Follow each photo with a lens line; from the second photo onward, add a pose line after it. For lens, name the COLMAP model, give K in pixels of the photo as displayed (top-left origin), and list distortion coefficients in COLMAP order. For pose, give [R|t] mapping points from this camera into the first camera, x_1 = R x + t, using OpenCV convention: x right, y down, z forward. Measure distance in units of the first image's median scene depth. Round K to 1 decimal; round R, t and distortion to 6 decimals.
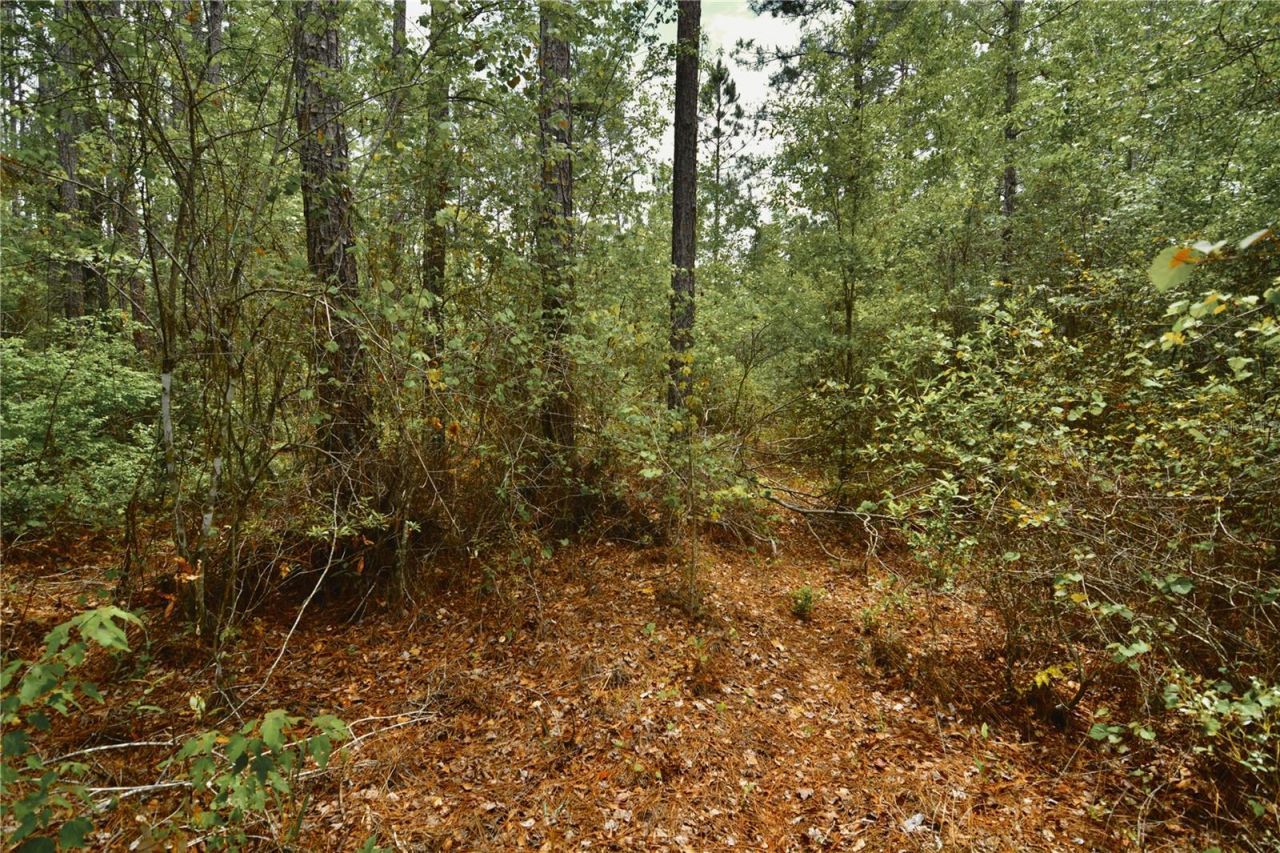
lens RADIAL K [[610.6, 0, 642.4], [0, 610.6, 434.5], [0, 0, 1]] dist [-0.010350, -0.010009]
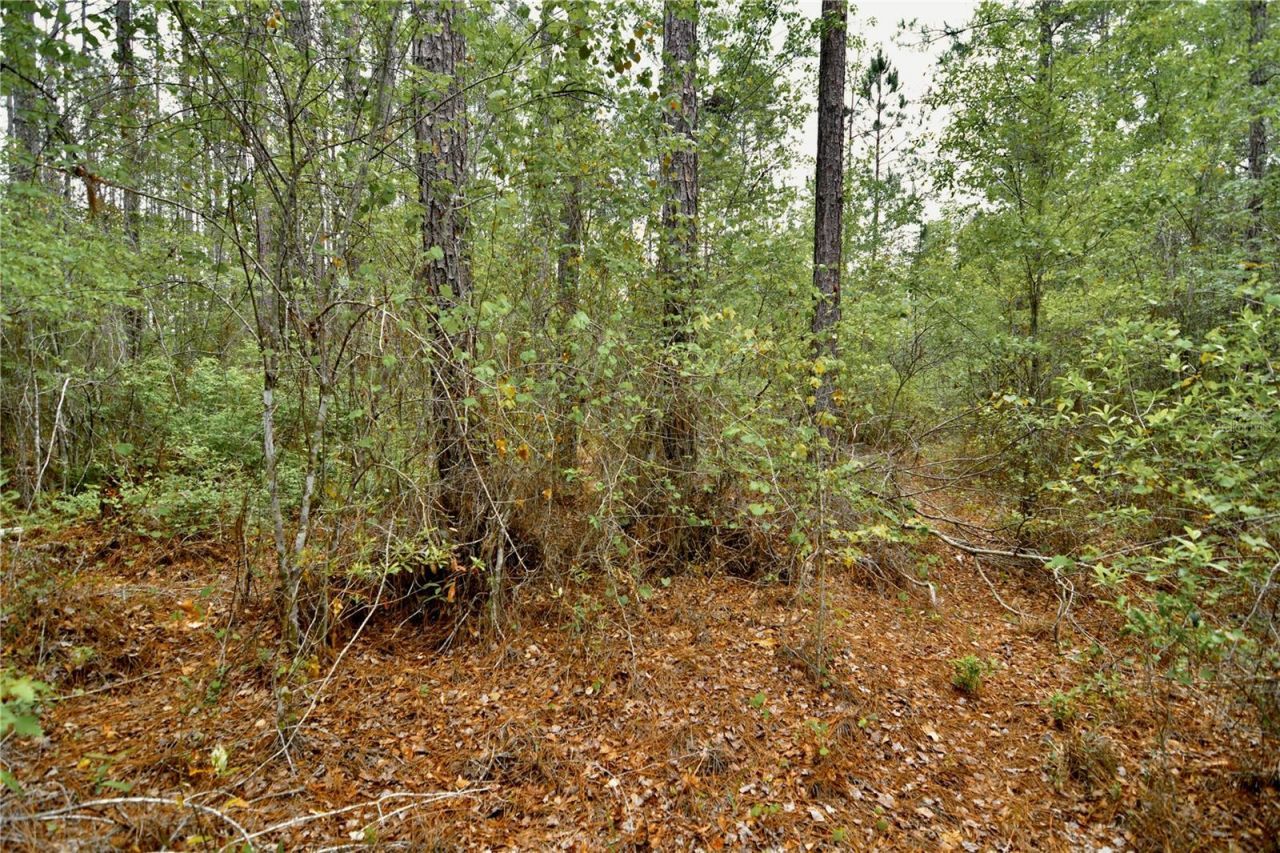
lens RADIAL K [[610.6, 0, 642.4], [0, 610.6, 434.5], [0, 0, 1]] dist [-0.010350, -0.010009]
pose [[0.969821, 0.011288, -0.243555, 0.049997], [-0.015488, 0.999762, -0.015337, -0.019066], [0.243324, 0.018646, 0.969766, 0.150897]]
